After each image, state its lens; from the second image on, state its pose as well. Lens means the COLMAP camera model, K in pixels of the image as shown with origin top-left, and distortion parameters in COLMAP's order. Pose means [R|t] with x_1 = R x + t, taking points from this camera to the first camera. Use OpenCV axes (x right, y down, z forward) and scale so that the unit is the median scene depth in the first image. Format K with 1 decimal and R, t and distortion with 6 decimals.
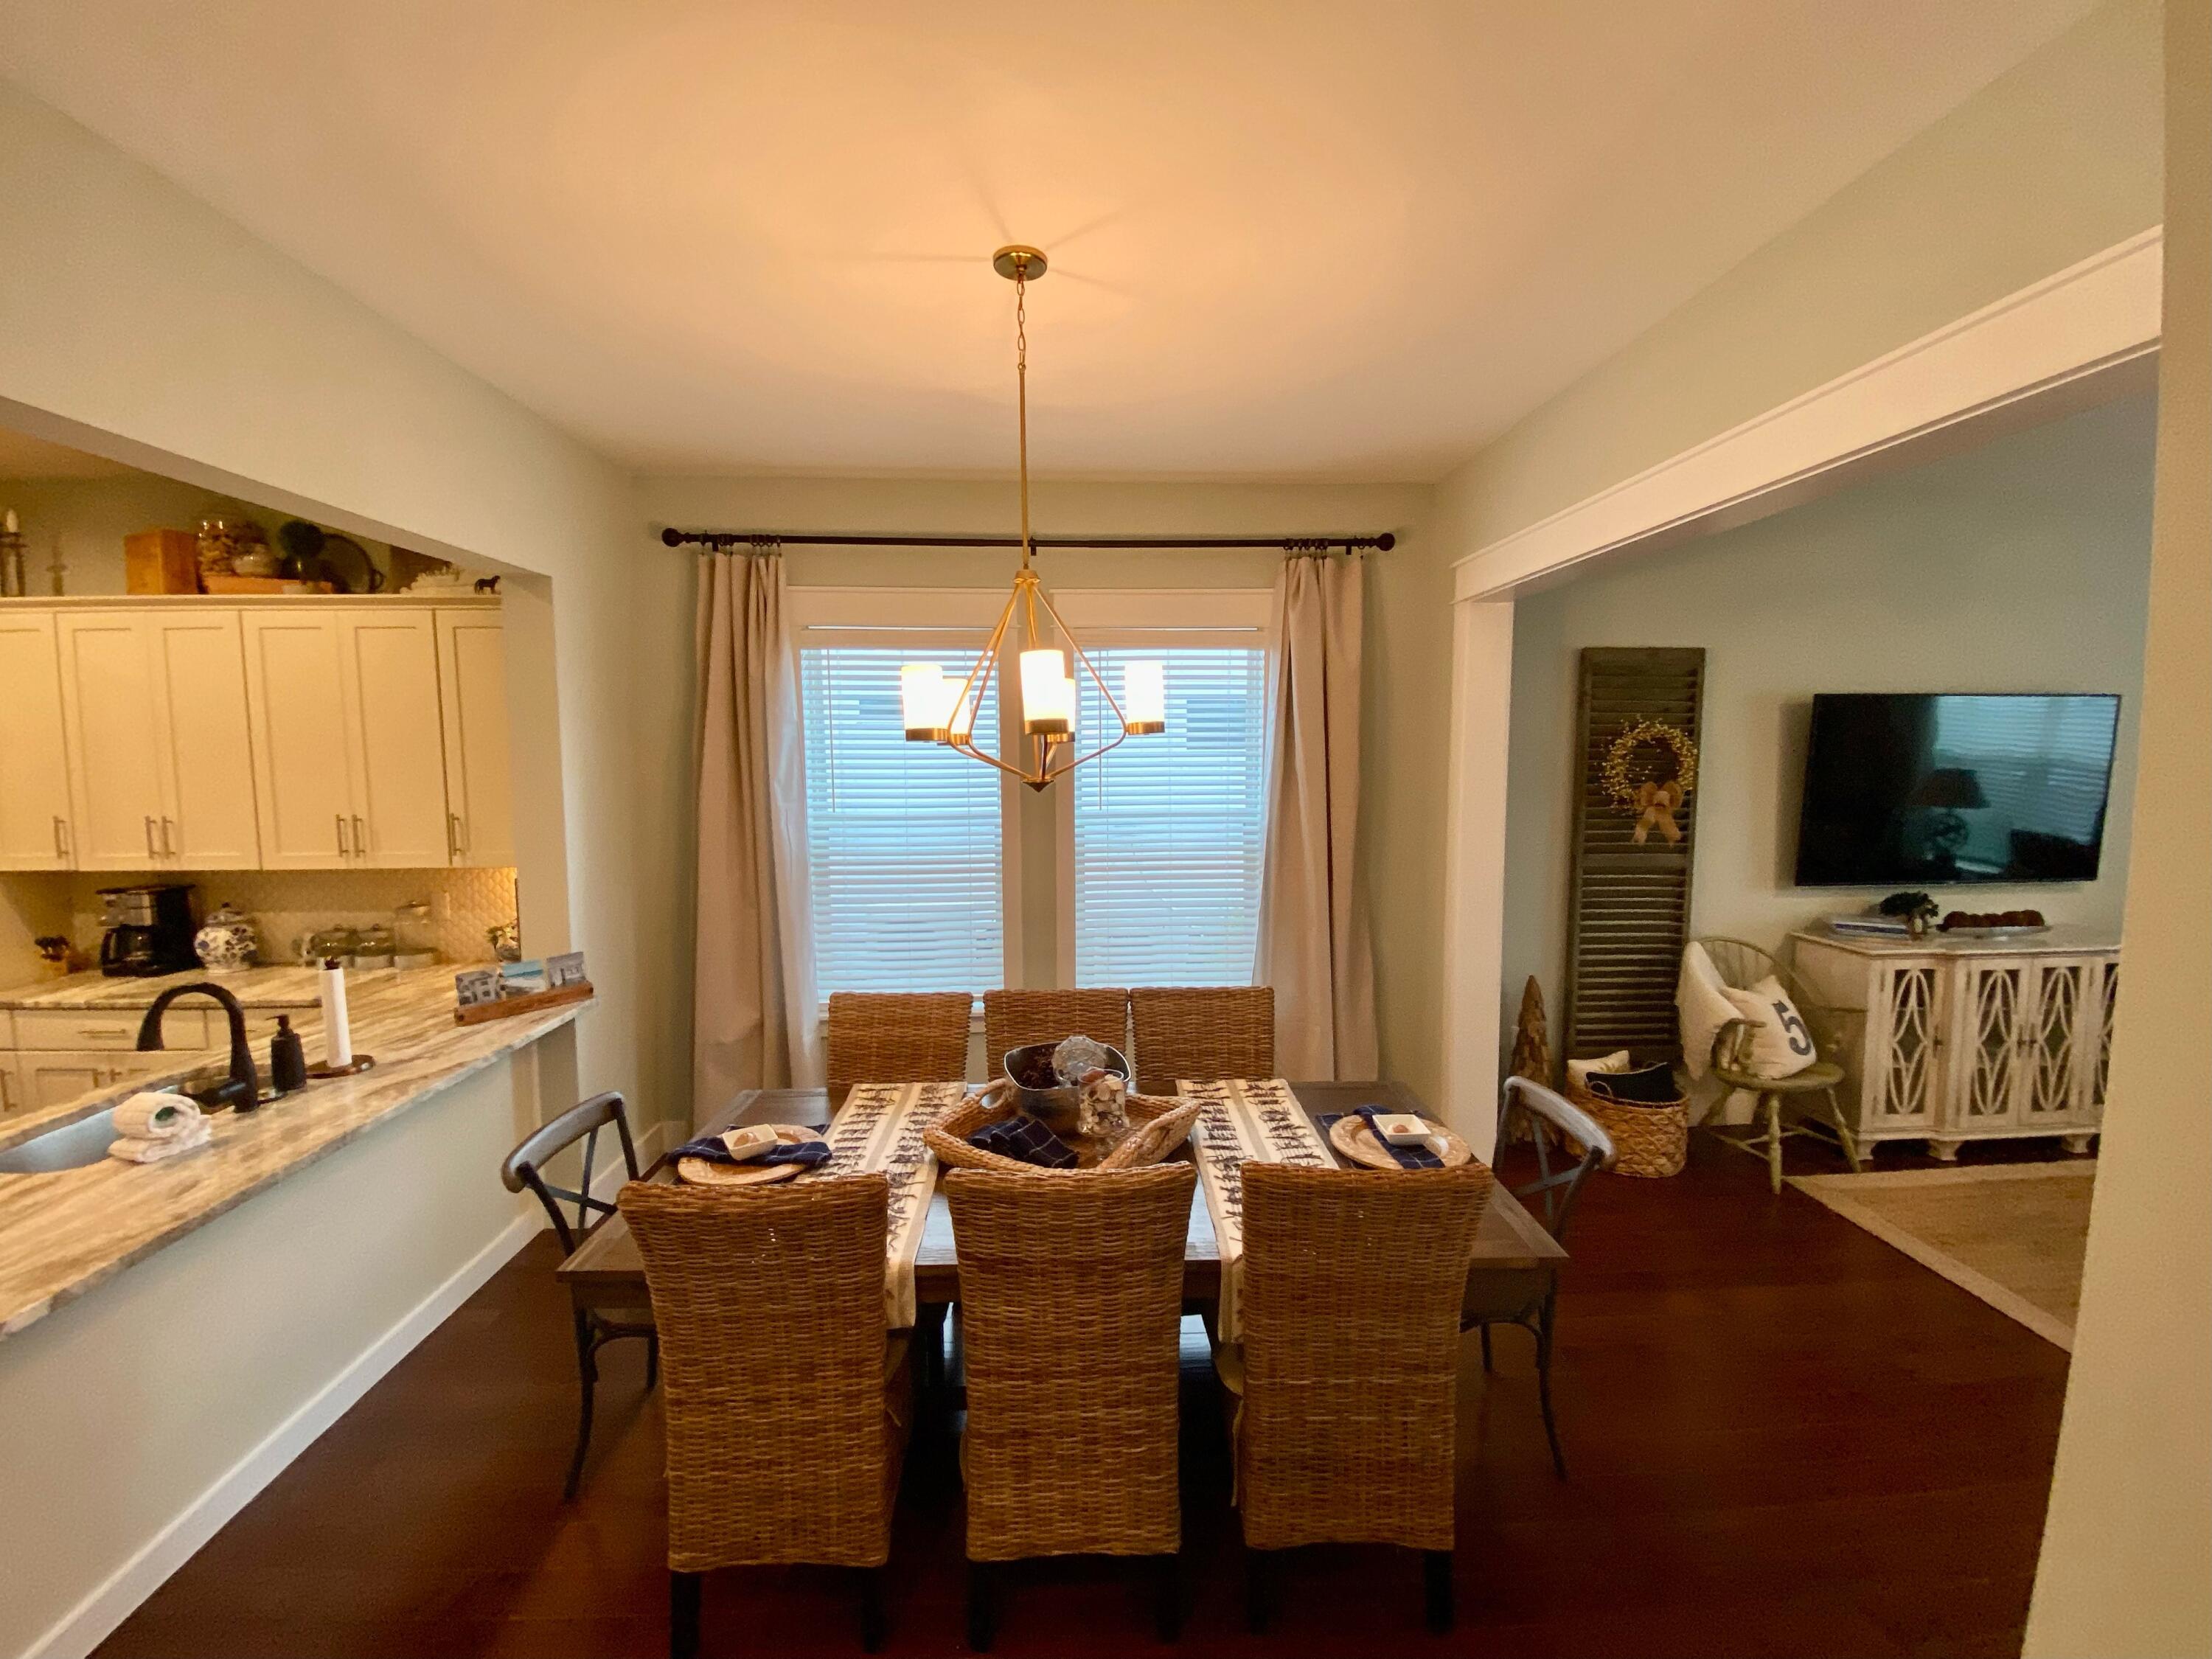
lens RADIAL K [[902.3, 0, 1110.3], [0, 902.3, 821.5], [0, 0, 1]] dist [-0.012099, -0.004016]
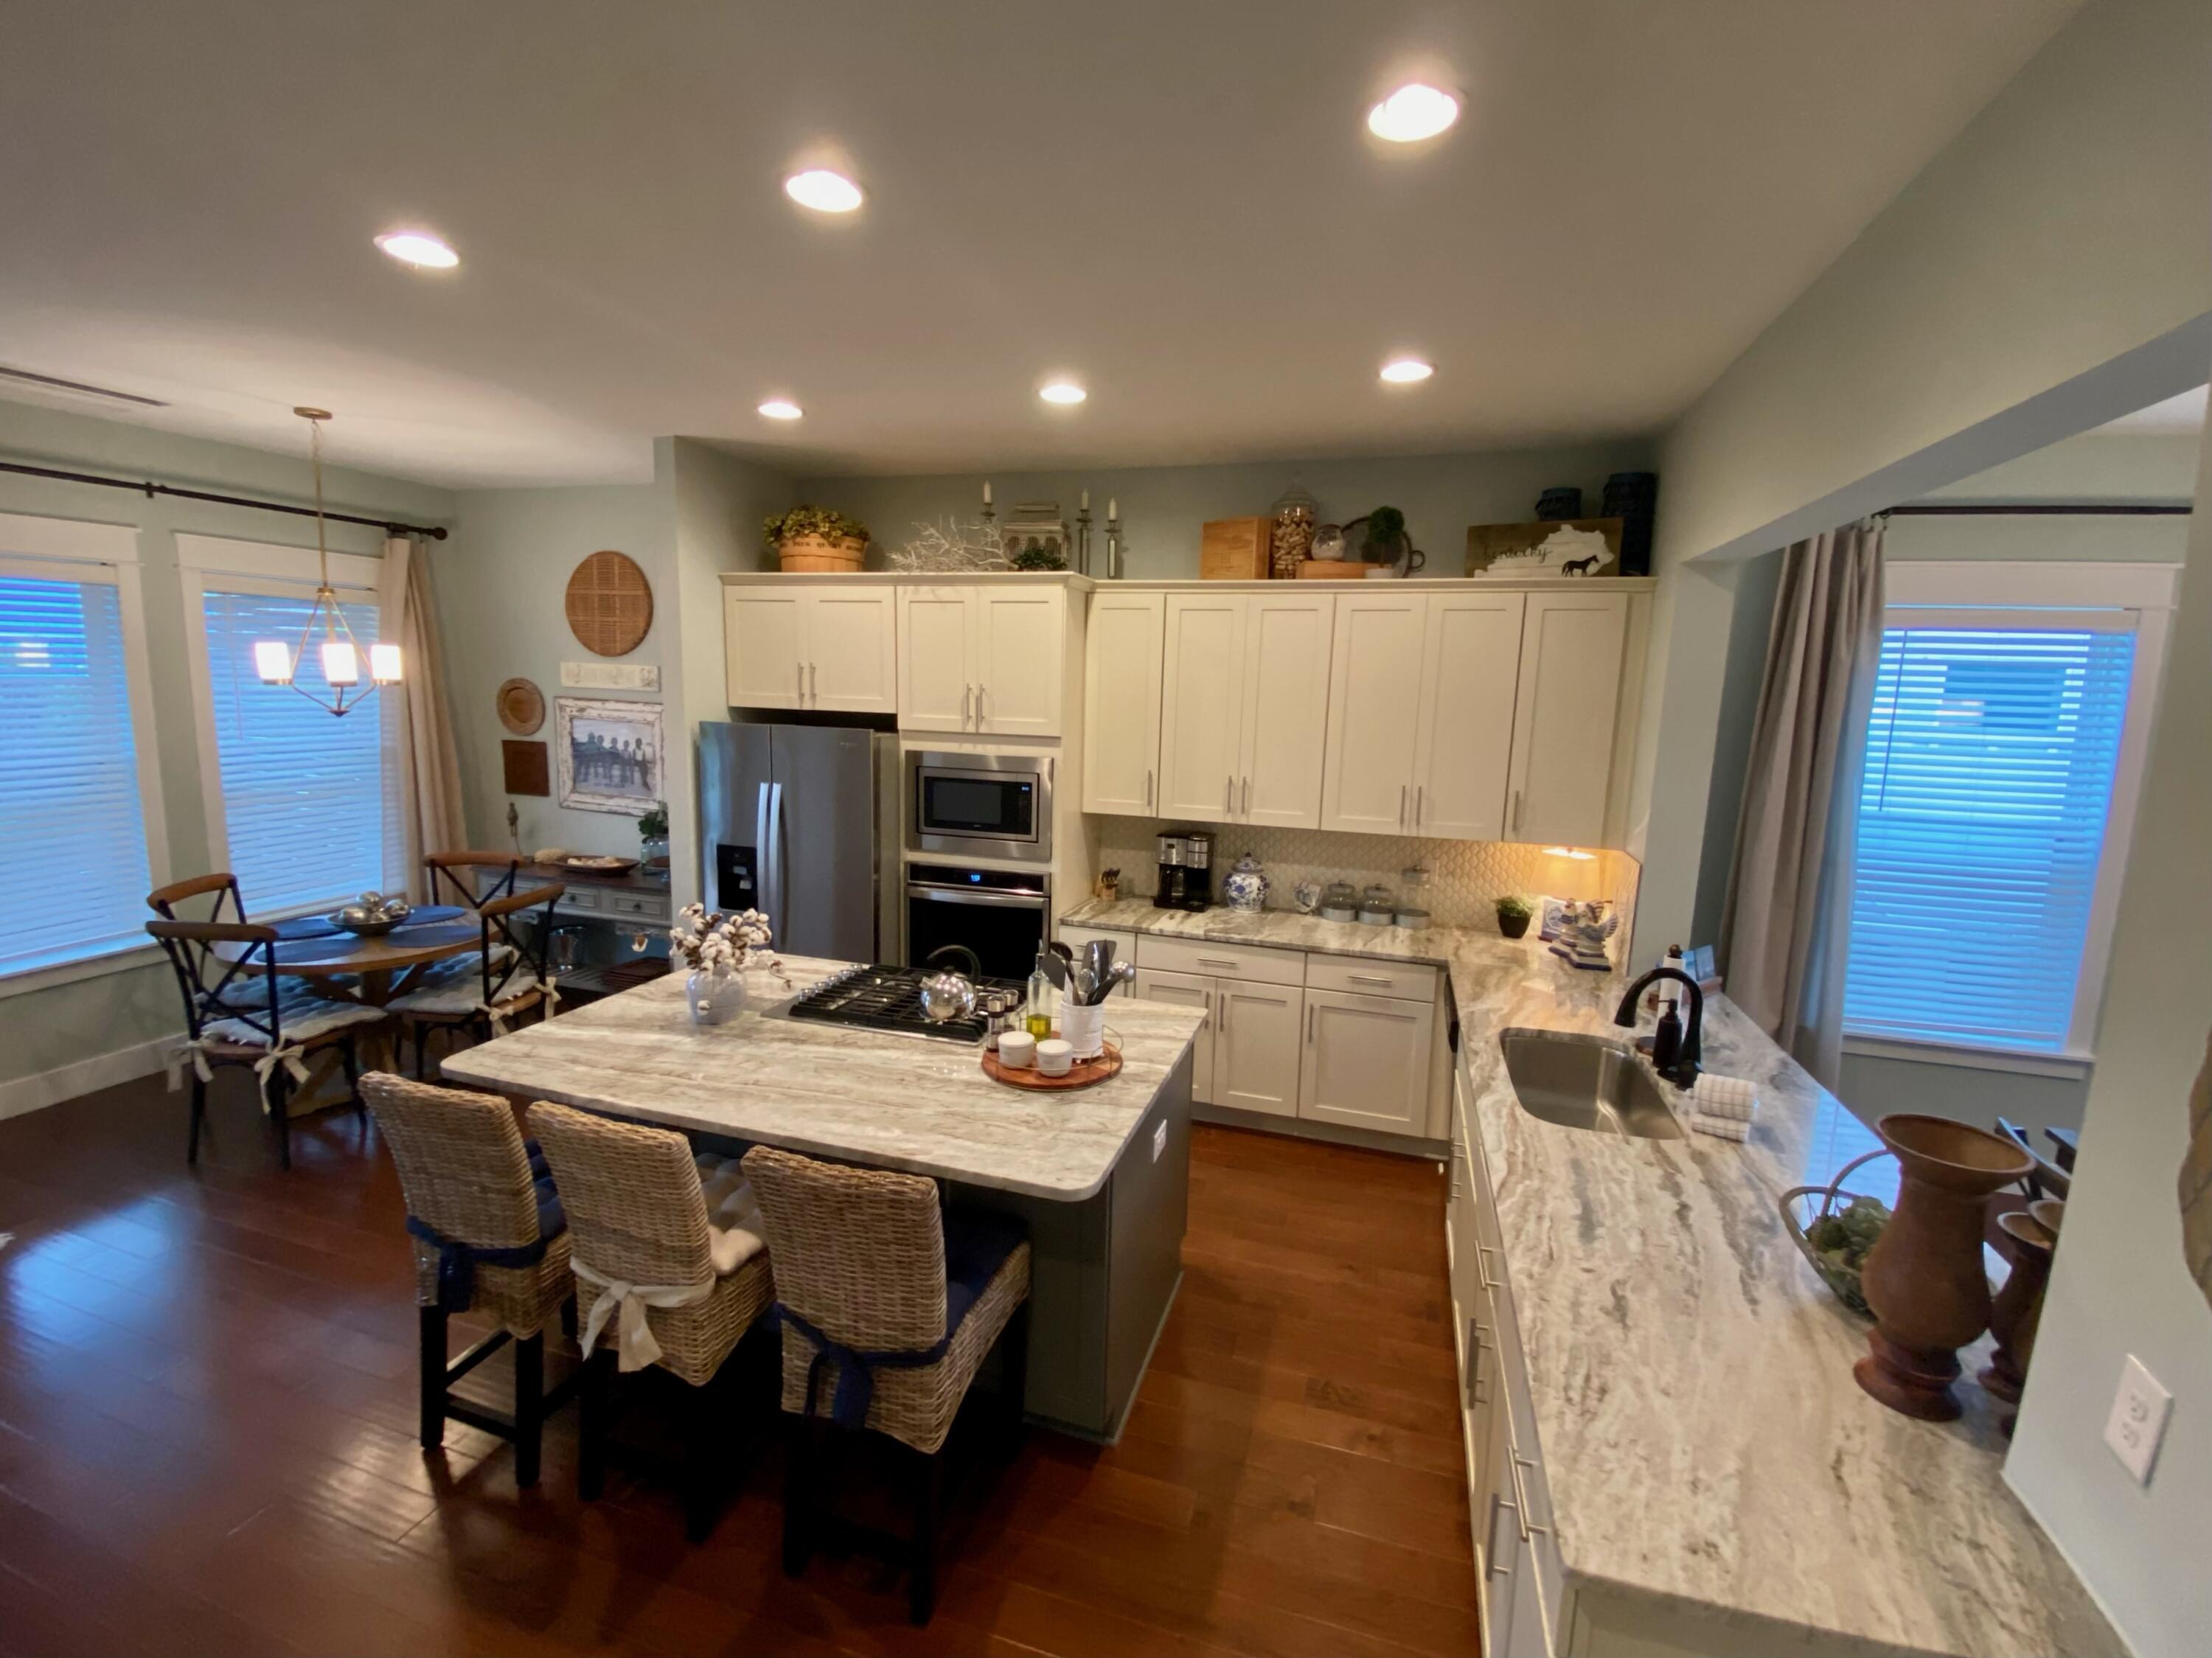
lens RADIAL K [[902.2, 0, 1109.8], [0, 902.2, 826.5], [0, 0, 1]] dist [-0.012099, -0.004016]
pose [[0.938990, 0.082766, -0.333839, -0.621550], [-0.060990, 0.995301, 0.075209, -0.013414], [0.338495, -0.050260, 0.939625, -0.108686]]
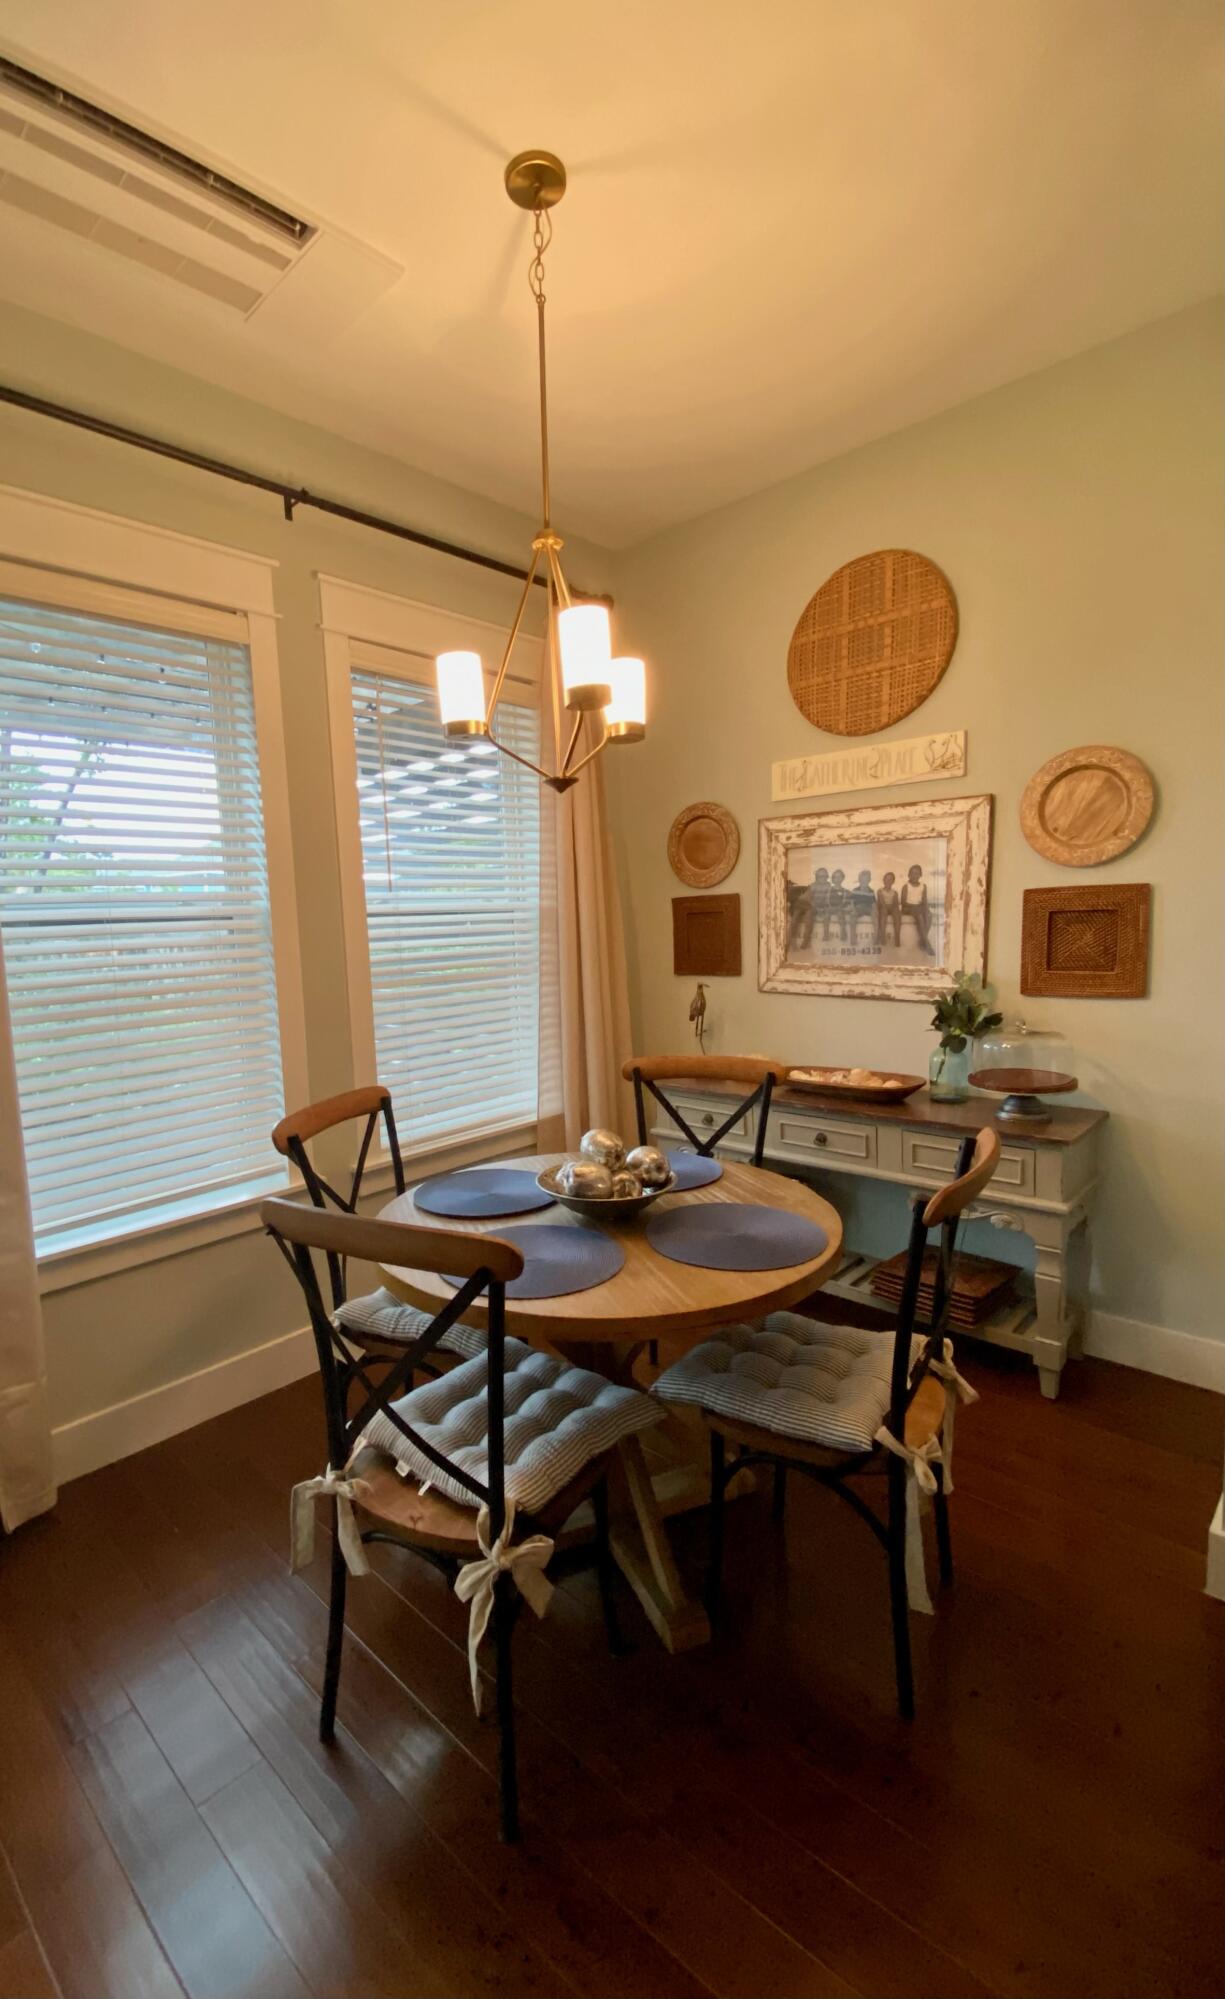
lens RADIAL K [[849.0, 0, 623.9], [0, 849.0, 1006.7], [0, 0, 1]] dist [0.017067, 0.000035]
pose [[0.693783, 0.054184, -0.718142, -1.297522], [-0.023914, 0.998349, 0.052223, 0.078147], [0.719787, -0.019058, 0.693934, 0.185920]]
